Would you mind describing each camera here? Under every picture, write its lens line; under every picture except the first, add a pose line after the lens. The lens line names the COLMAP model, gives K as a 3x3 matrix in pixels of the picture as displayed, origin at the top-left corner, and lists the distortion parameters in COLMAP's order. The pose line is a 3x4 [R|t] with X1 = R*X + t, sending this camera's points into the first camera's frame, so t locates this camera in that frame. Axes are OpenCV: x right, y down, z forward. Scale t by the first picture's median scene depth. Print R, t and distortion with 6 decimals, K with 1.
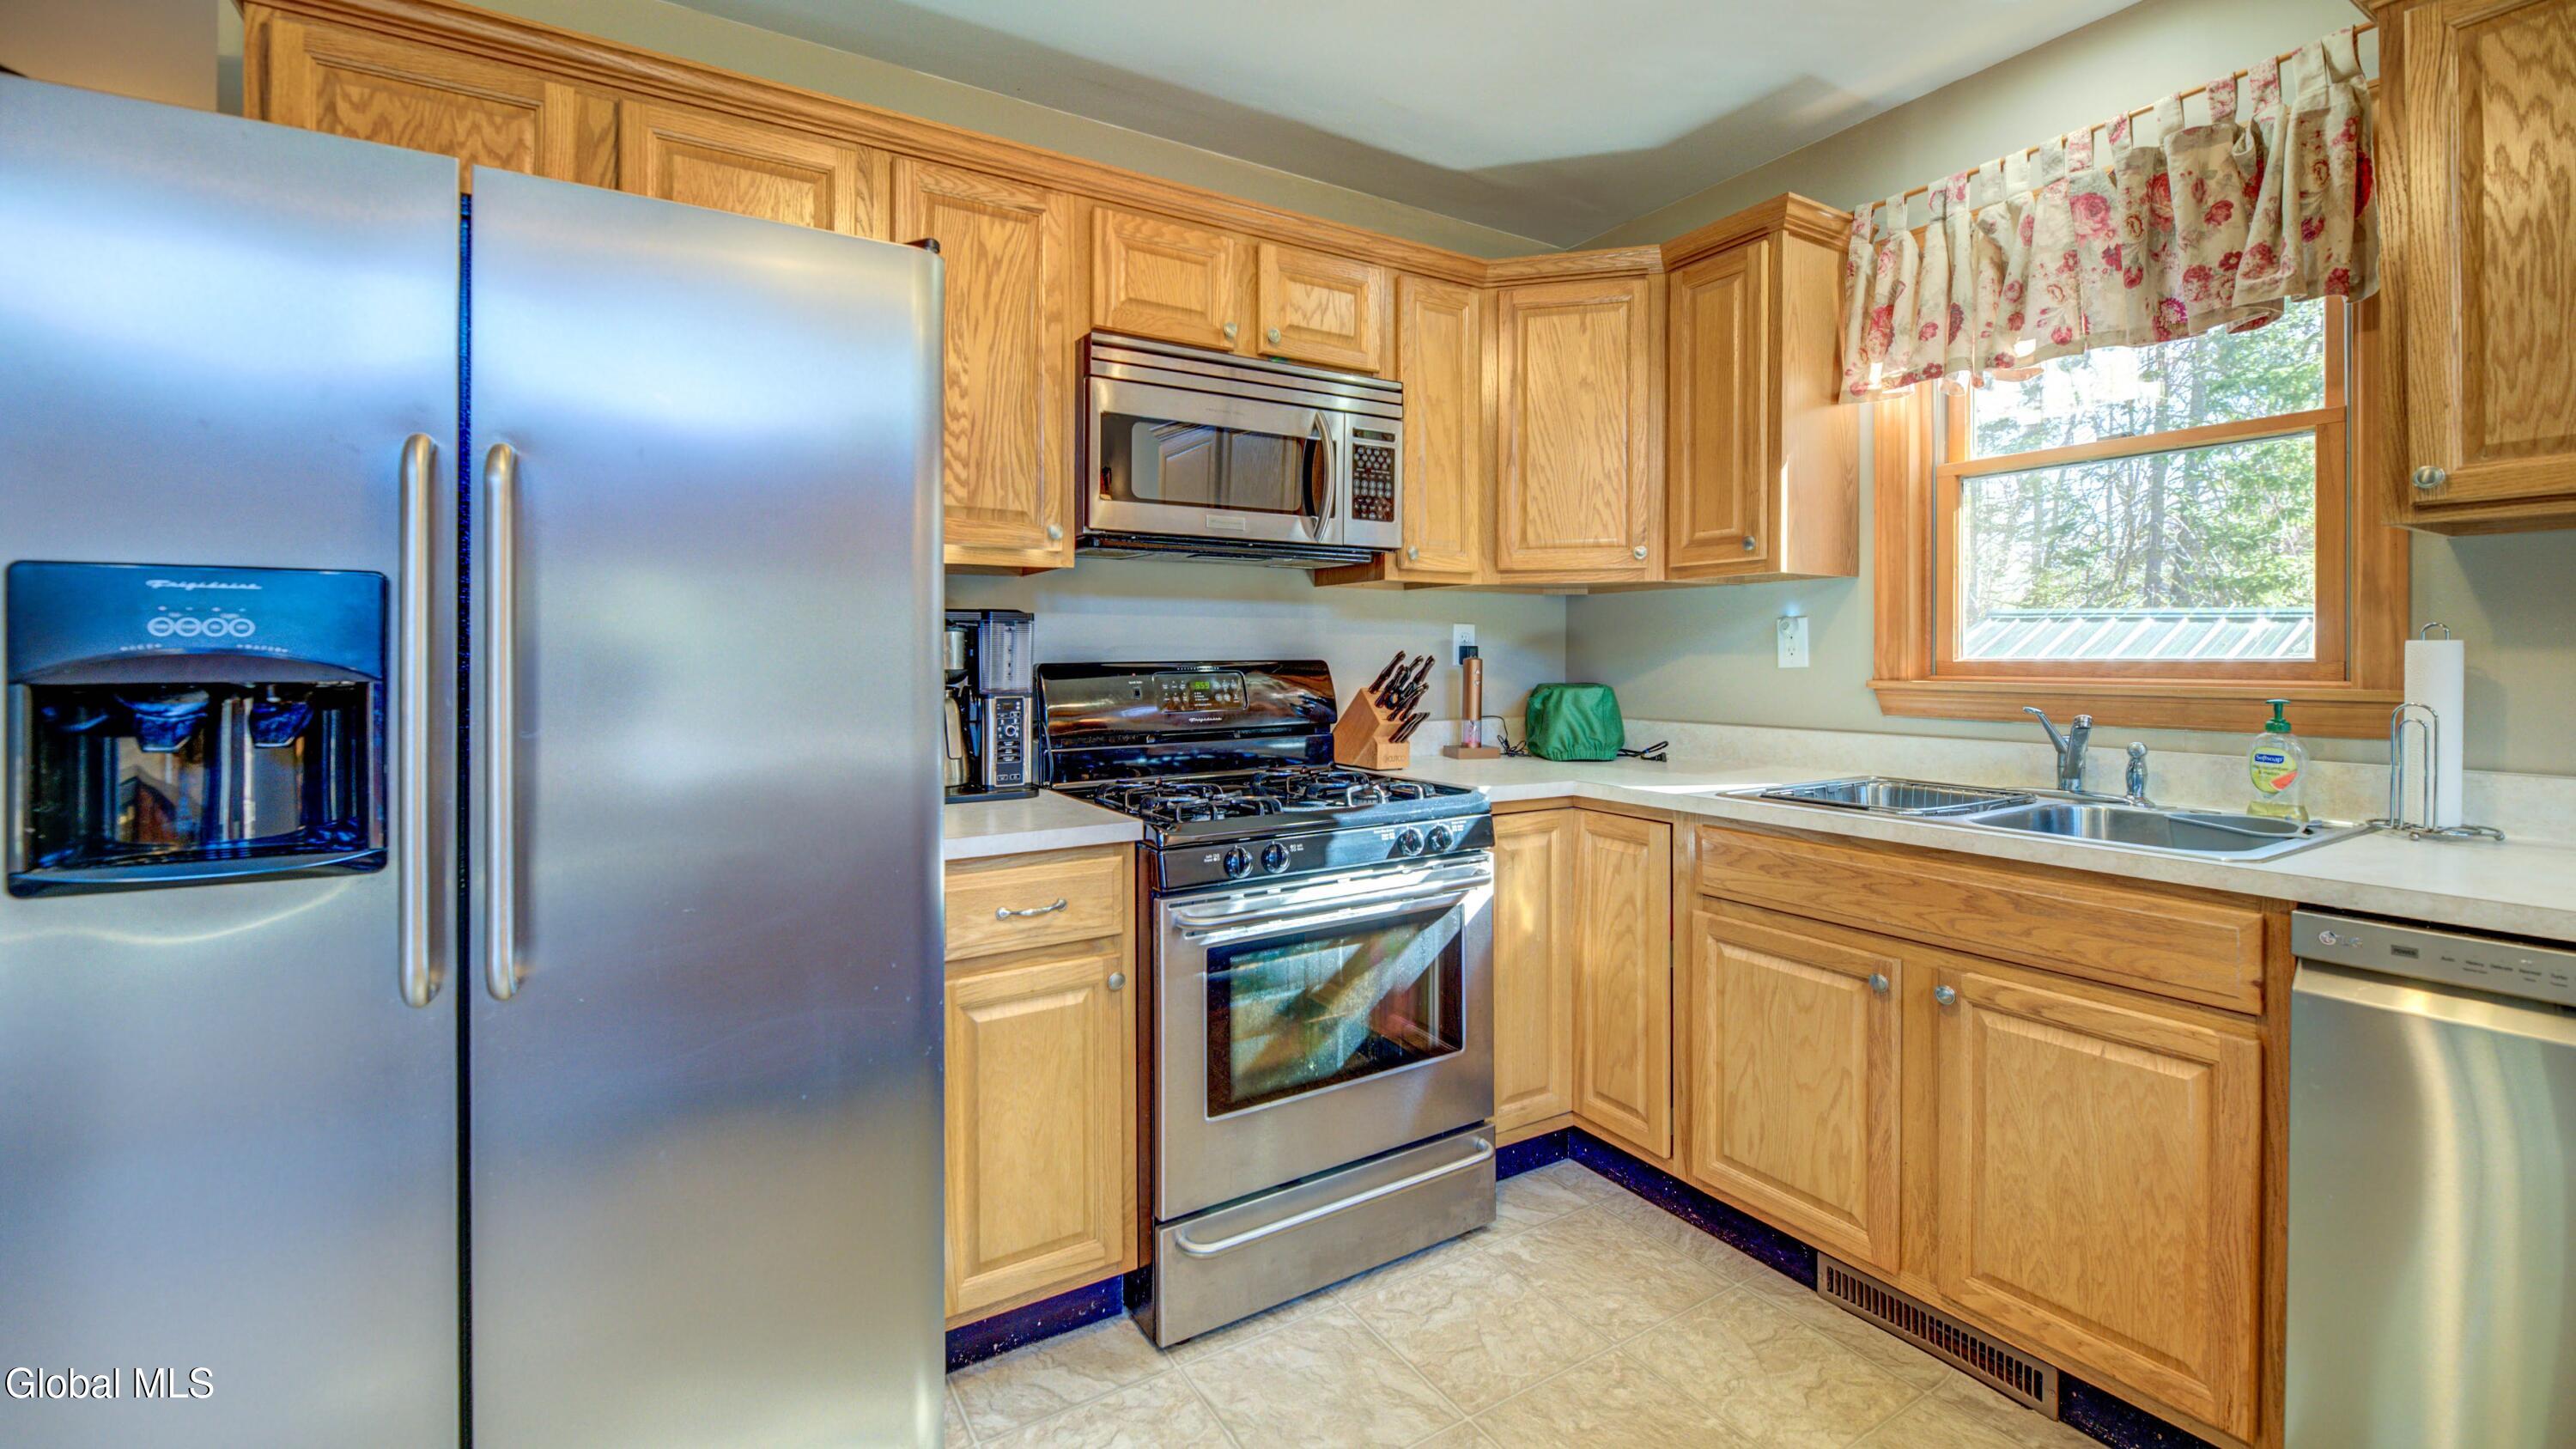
lens RADIAL K [[1029.0, 0, 1179.0], [0, 1029.0, 658.1], [0, 0, 1]] dist [-0.001412, -0.000287]
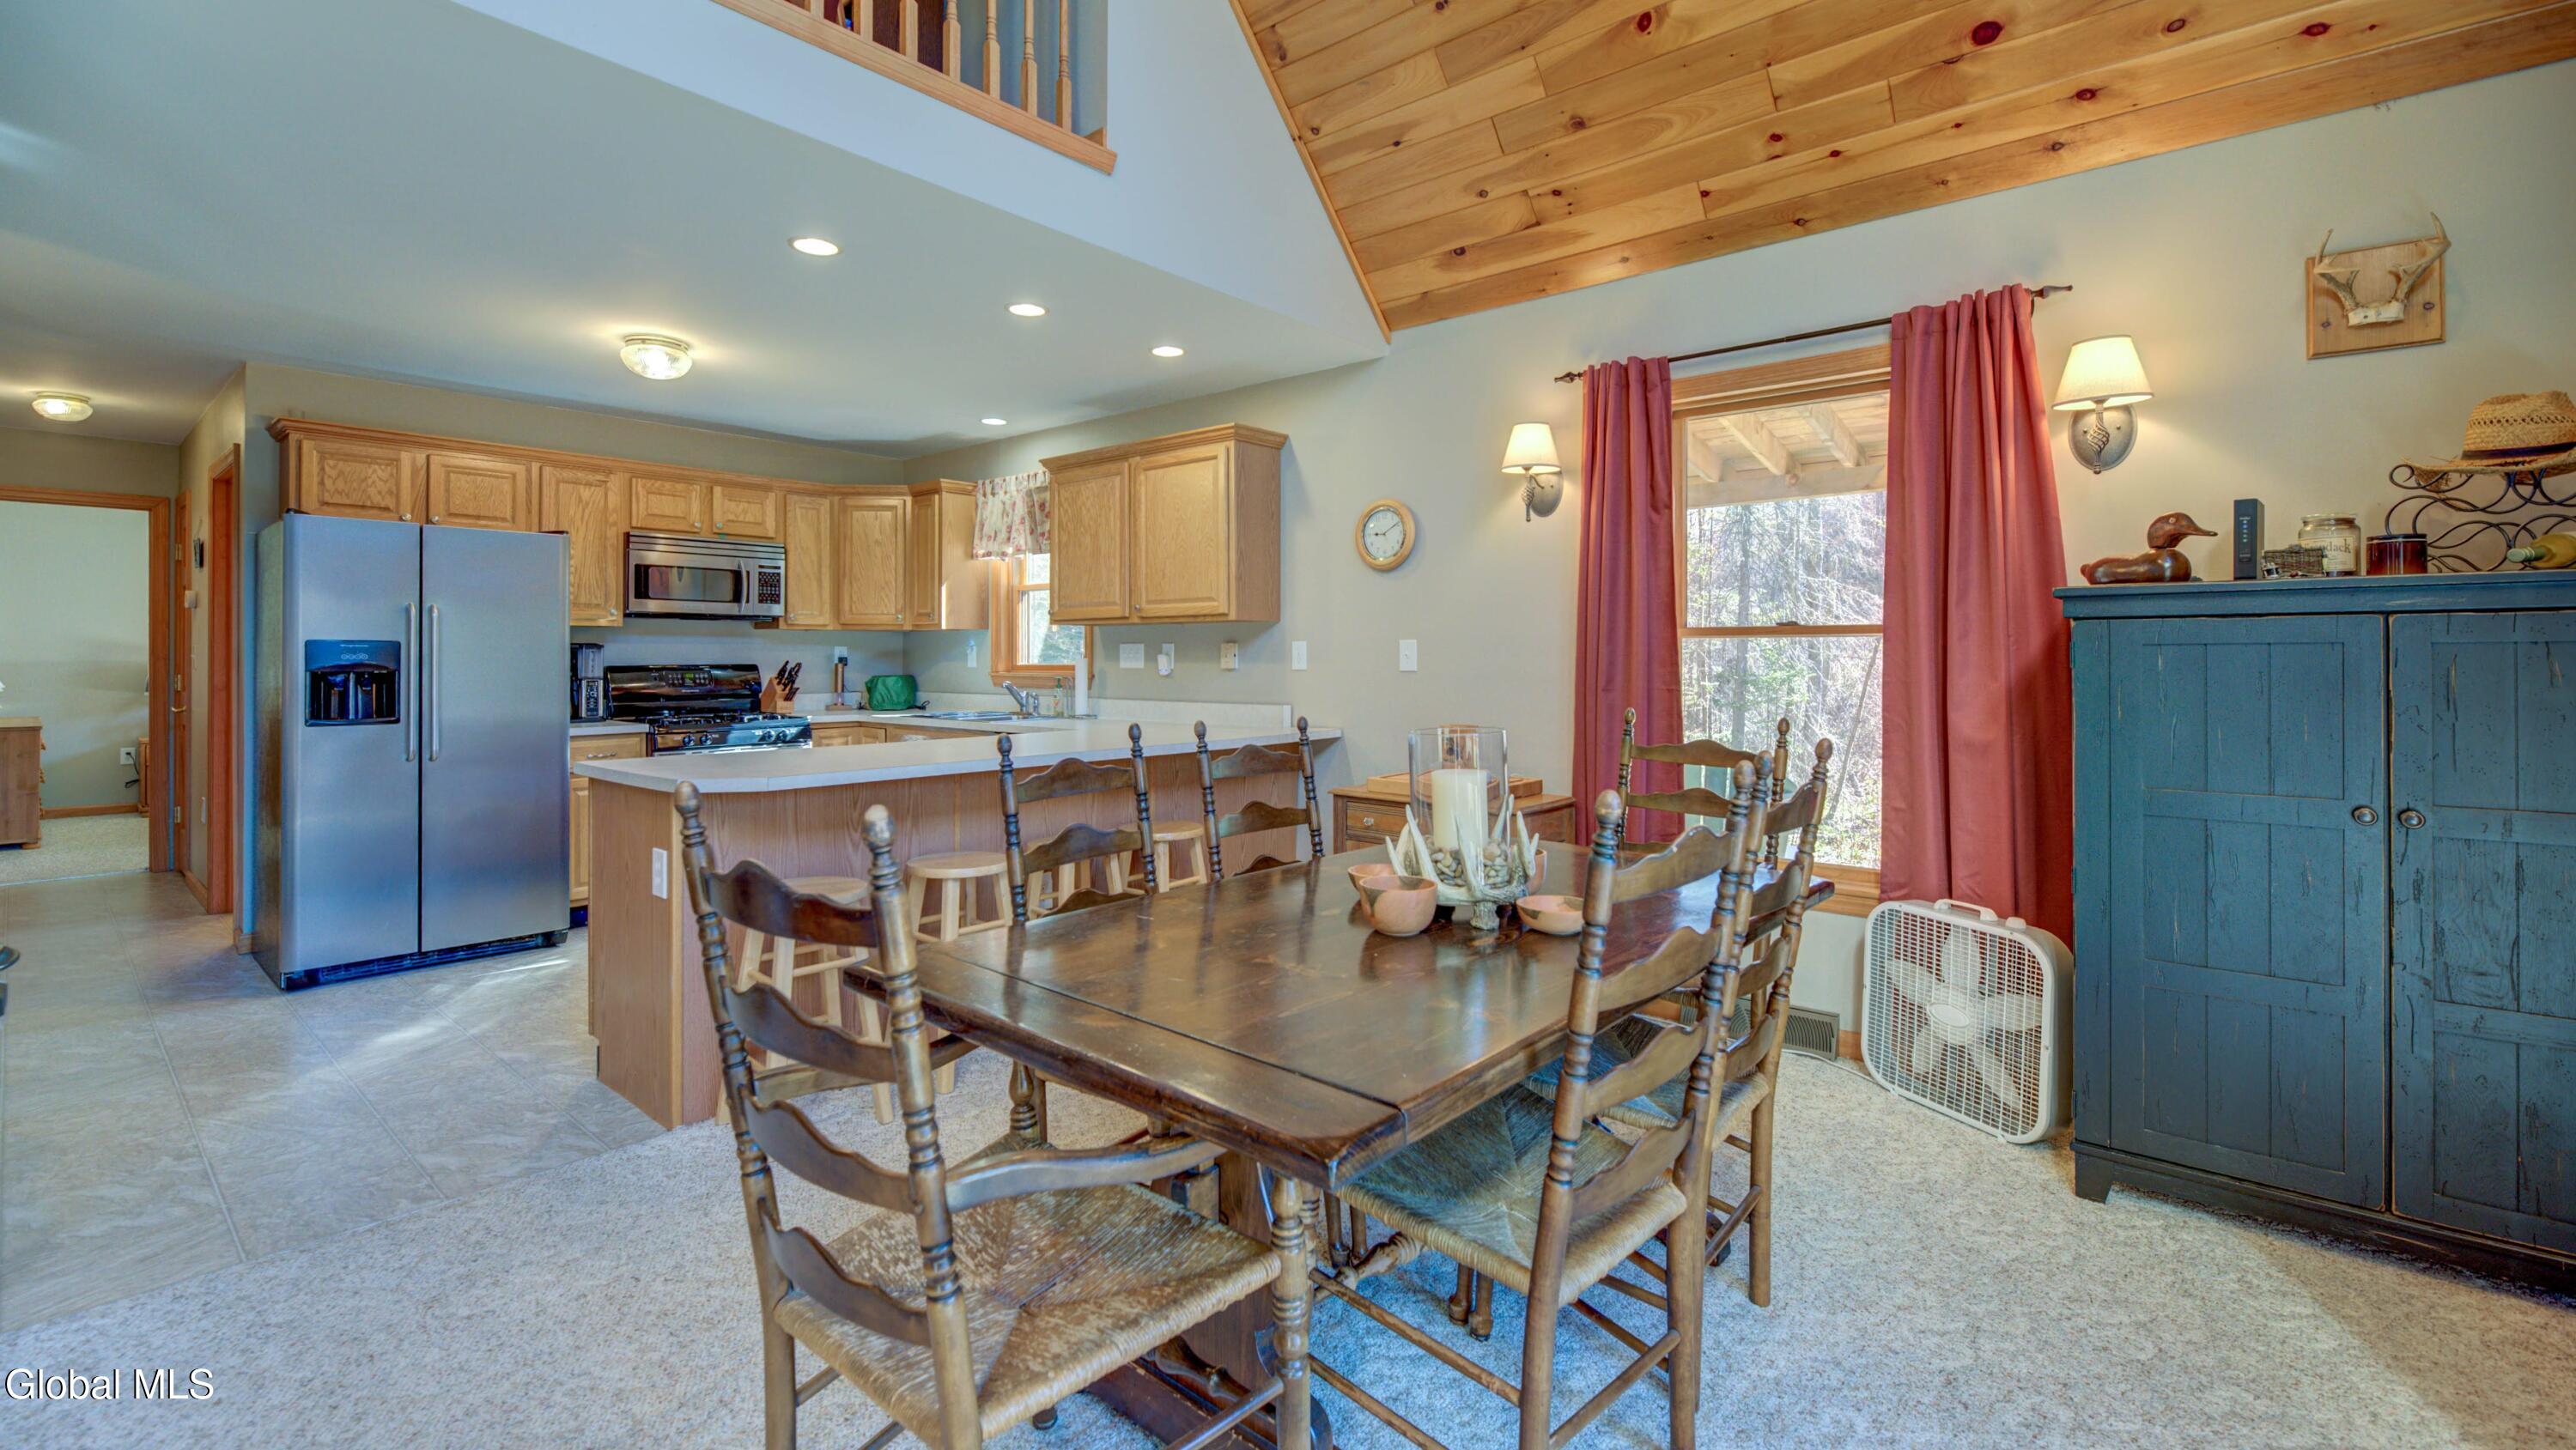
lens RADIAL K [[1088.2, 0, 1189.6], [0, 1088.2, 662.0], [0, 0, 1]] dist [-0.002020, -0.000380]
pose [[0.941093, 0.000497, 0.338148, 0.281219], [-0.001303, 0.999997, 0.002157, -0.010994], [-0.338146, -0.002470, 0.941090, -1.816304]]
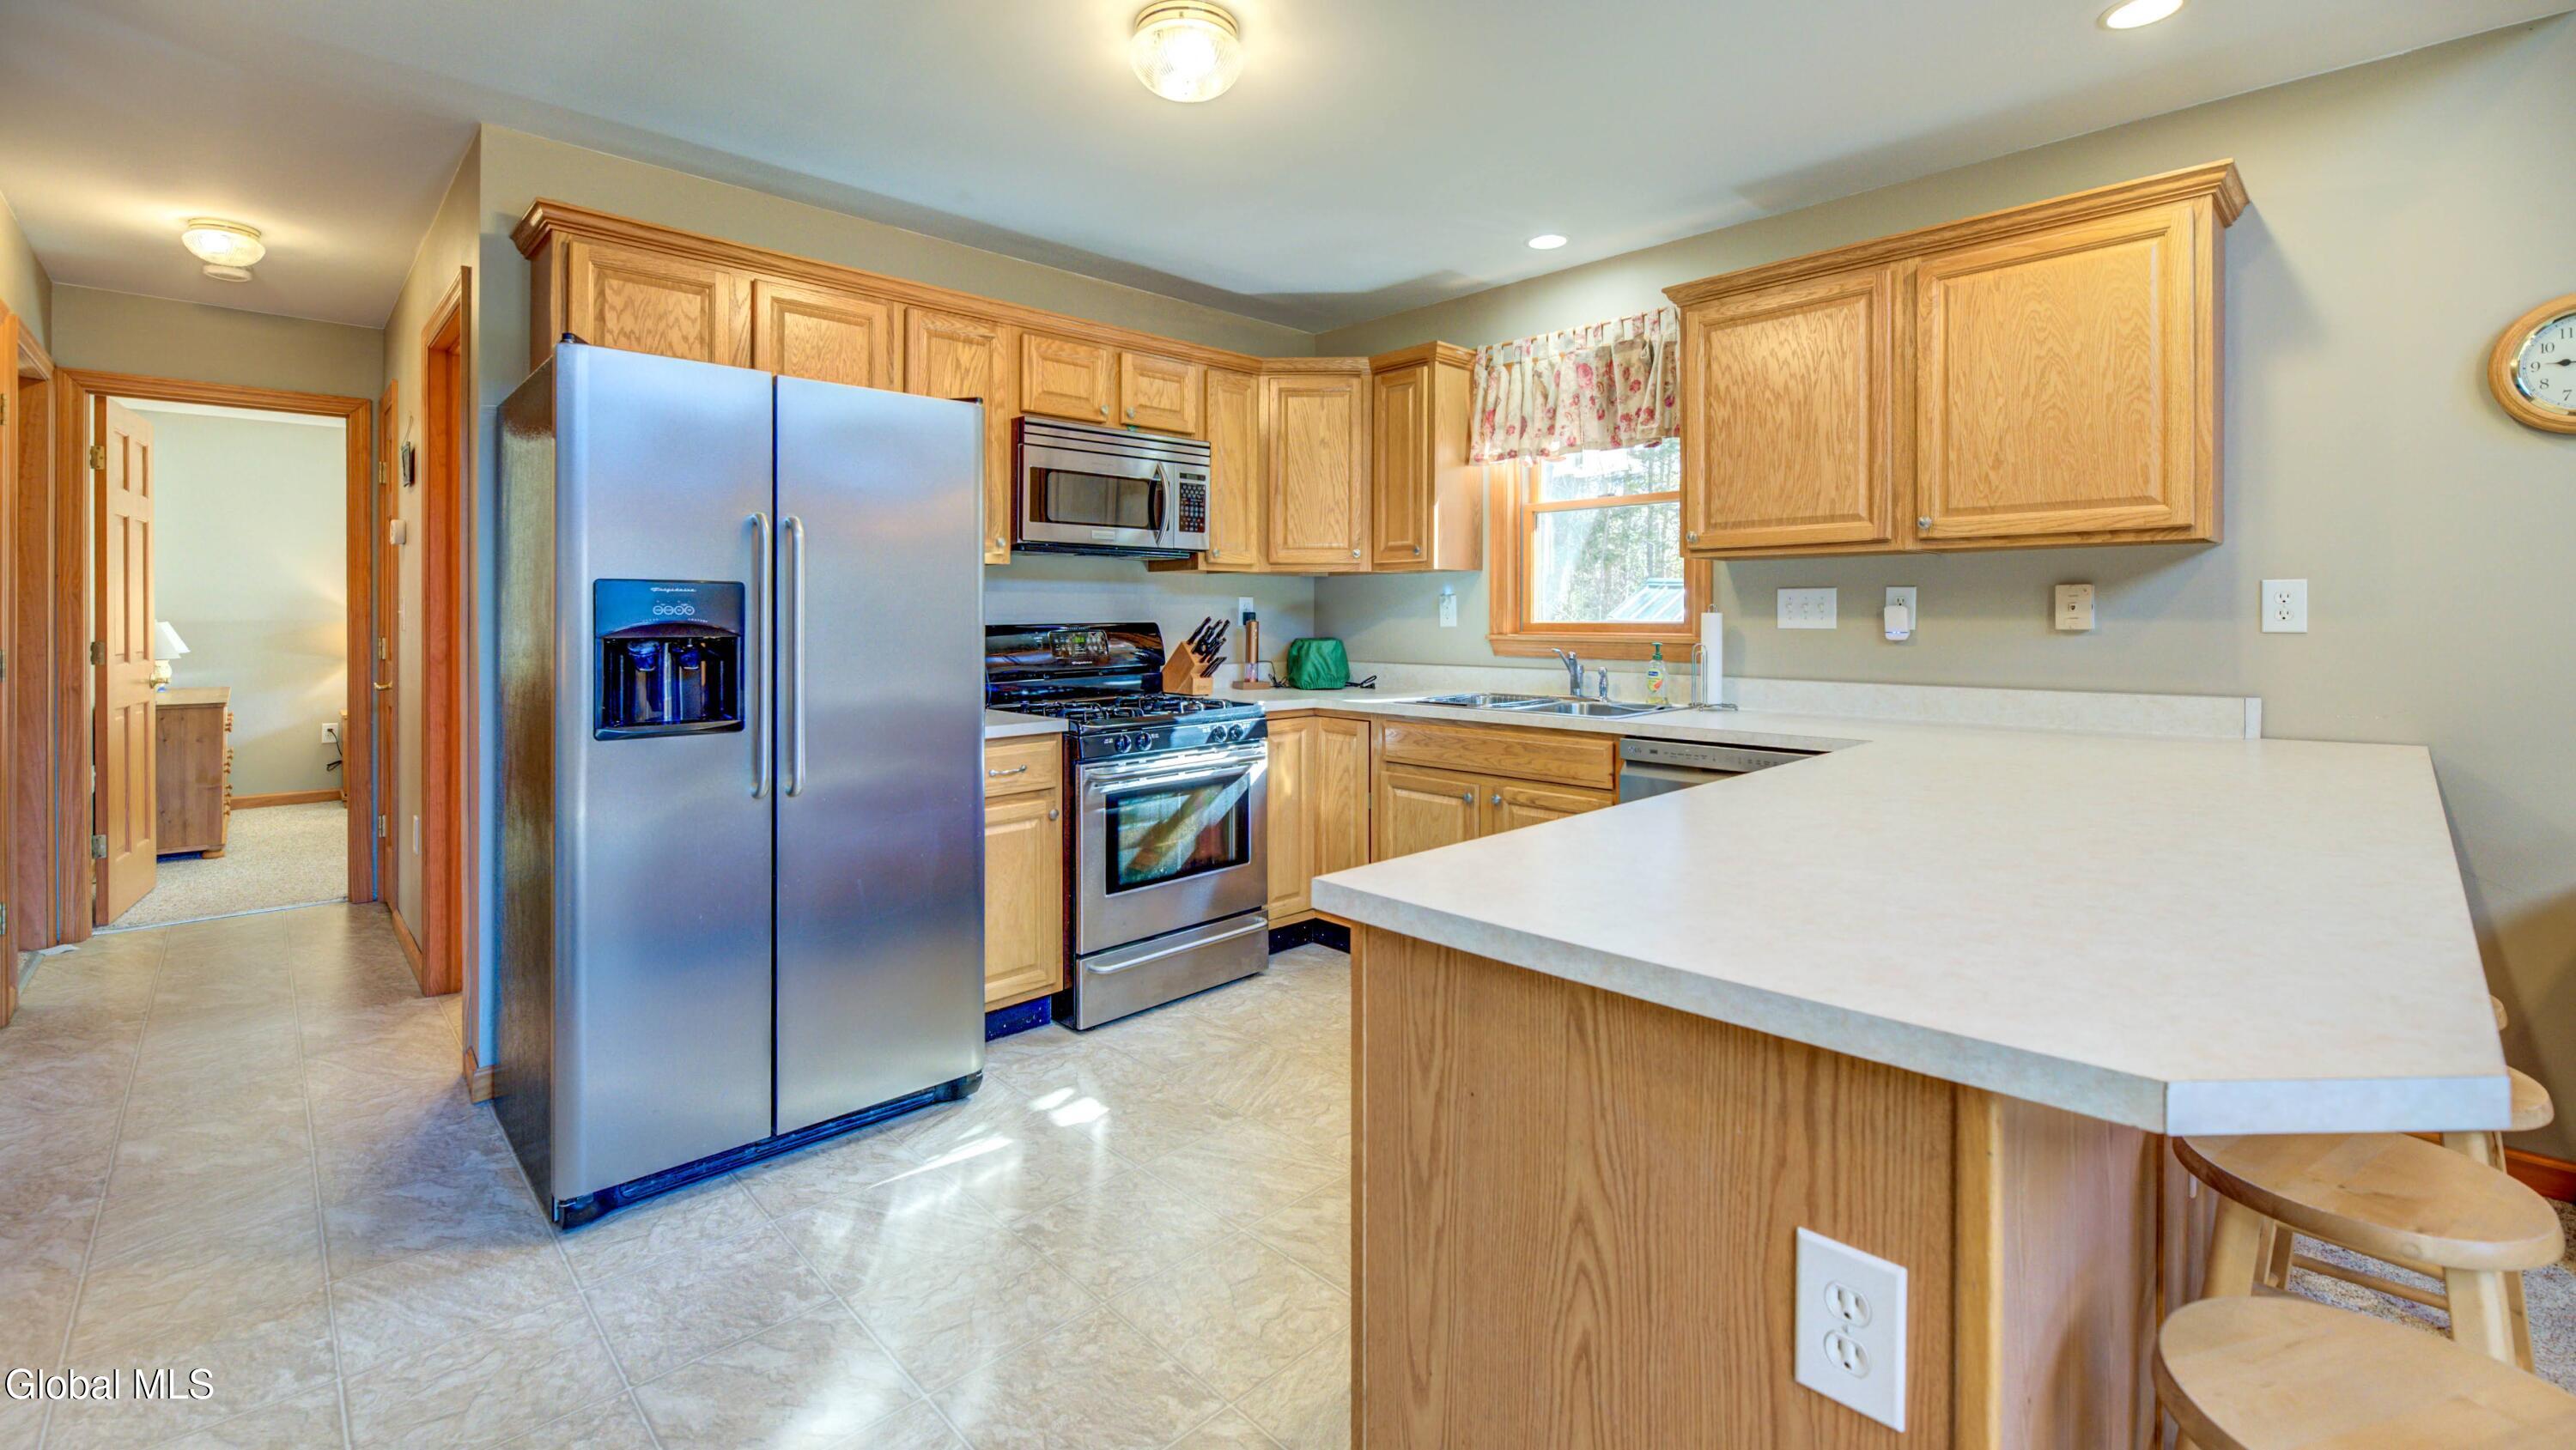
lens RADIAL K [[1086.3, 0, 1188.1], [0, 1086.3, 621.1], [0, 0, 1]] dist [0.000972, -0.000074]
pose [[0.973514, -0.001401, 0.228623, -0.211604], [0.000512, 0.999992, 0.003946, -0.007941], [-0.228626, -0.003724, 0.973507, -0.652053]]
